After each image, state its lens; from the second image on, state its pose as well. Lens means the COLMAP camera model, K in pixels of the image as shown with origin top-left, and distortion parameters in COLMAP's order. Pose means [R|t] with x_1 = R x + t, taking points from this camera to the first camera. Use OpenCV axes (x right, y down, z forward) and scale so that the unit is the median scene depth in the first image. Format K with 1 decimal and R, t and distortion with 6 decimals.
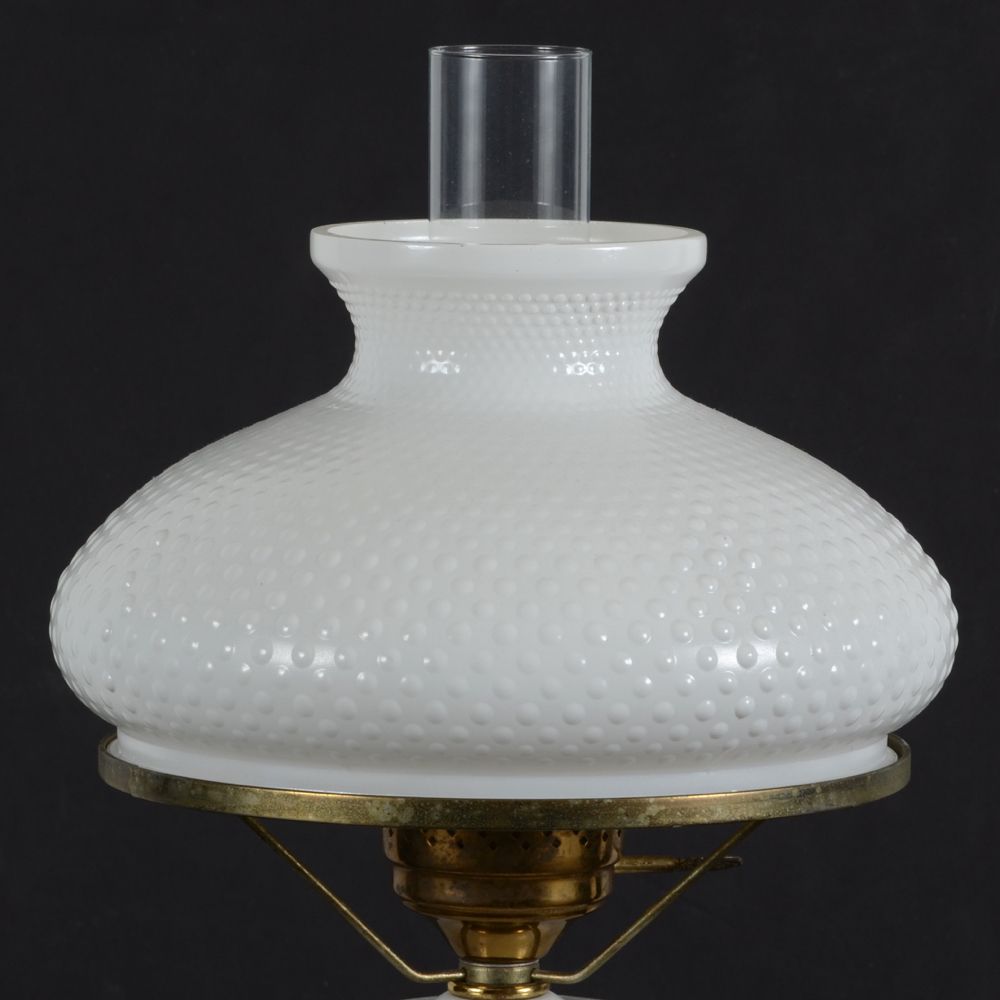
lens RADIAL K [[6318.8, 0, 500.0], [0, 6318.8, 500.0], [0, 0, 1]] dist [0.392350, 3.887382]
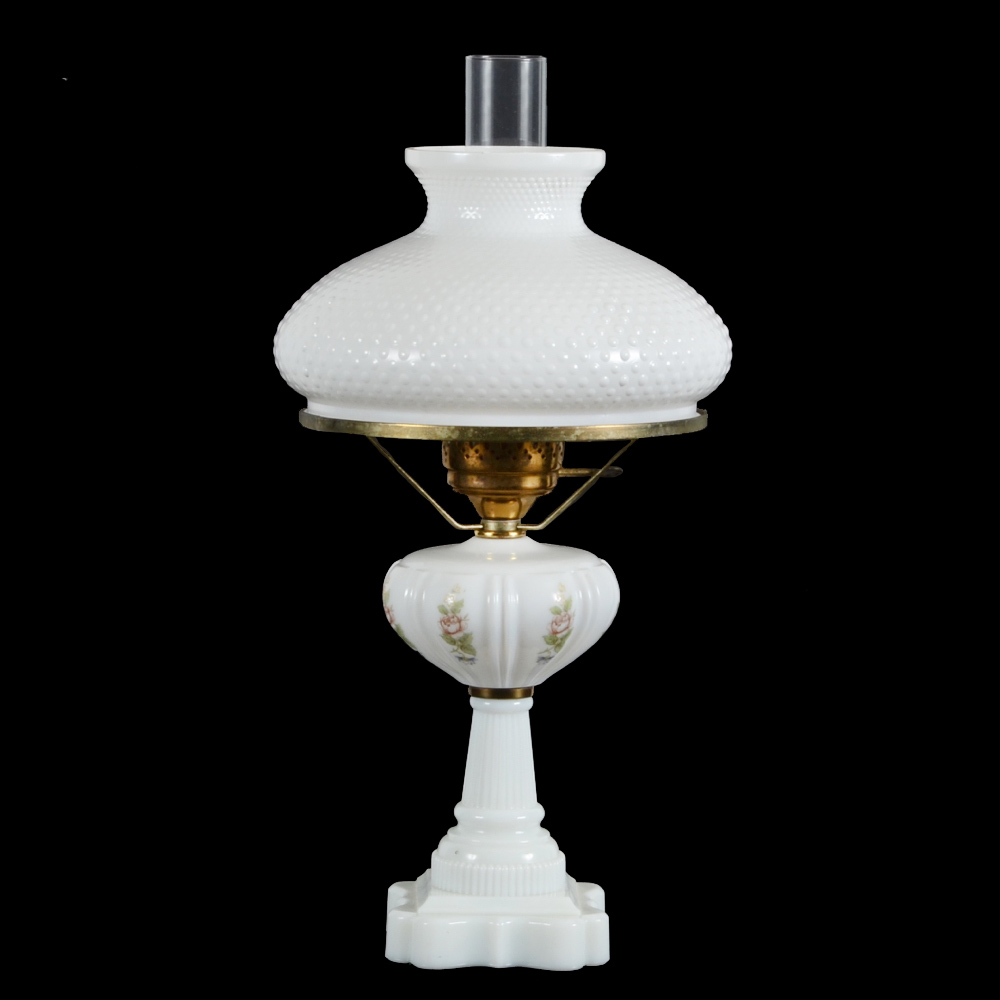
lens RADIAL K [[3998.4, 0, 500.7], [0, 3998.4, 520.8], [0, 0, 1]] dist [0.013667, 2.457685]
pose [[0.999992, -0.000949, 0.003960, -0.005249], [0.000853, 0.999705, 0.024281, 0.044396], [-0.003982, -0.024278, 0.999697, -0.258534]]
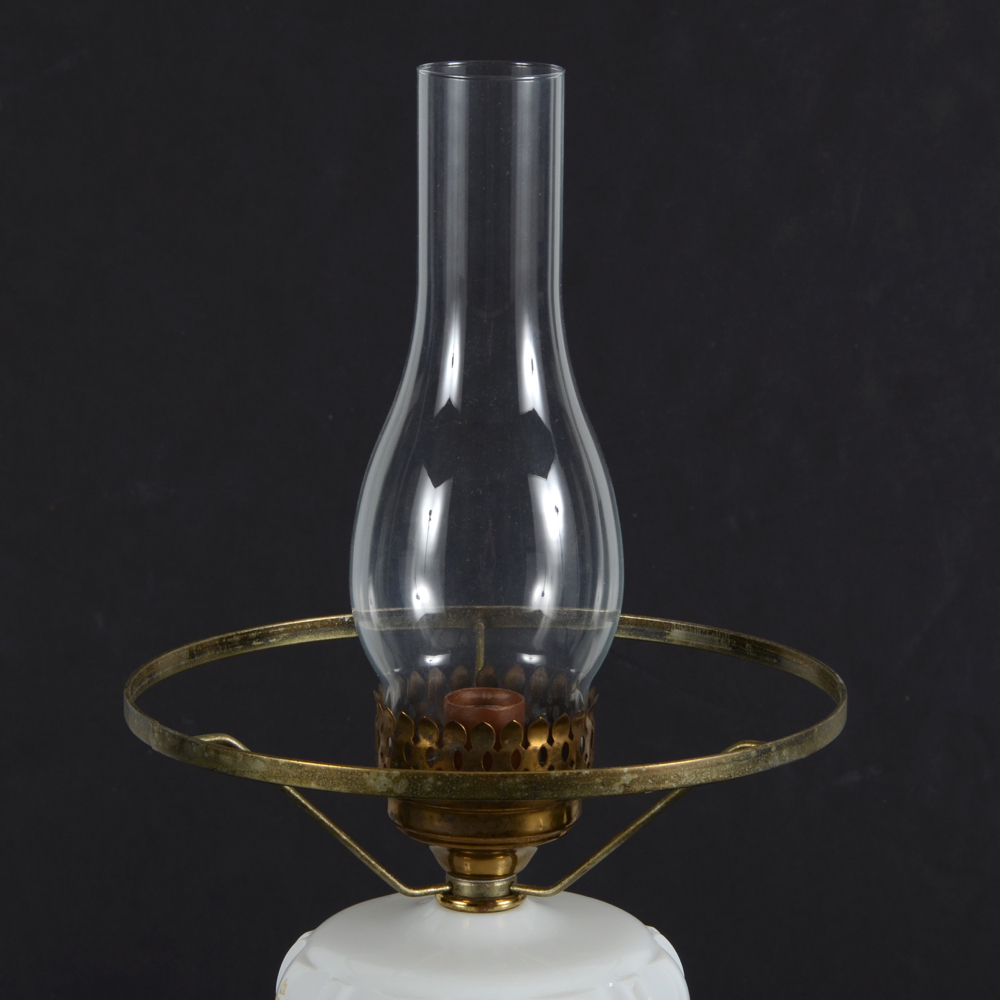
lens RADIAL K [[3998.4, 0, 500.7], [0, 3998.4, 520.8], [0, 0, 1]] dist [0.013667, 2.457685]
pose [[0.999875, -0.003740, 0.015346, -0.007693], [0.002618, 0.997370, 0.072437, -0.043696], [-0.015576, -0.072387, 0.997255, 0.302785]]
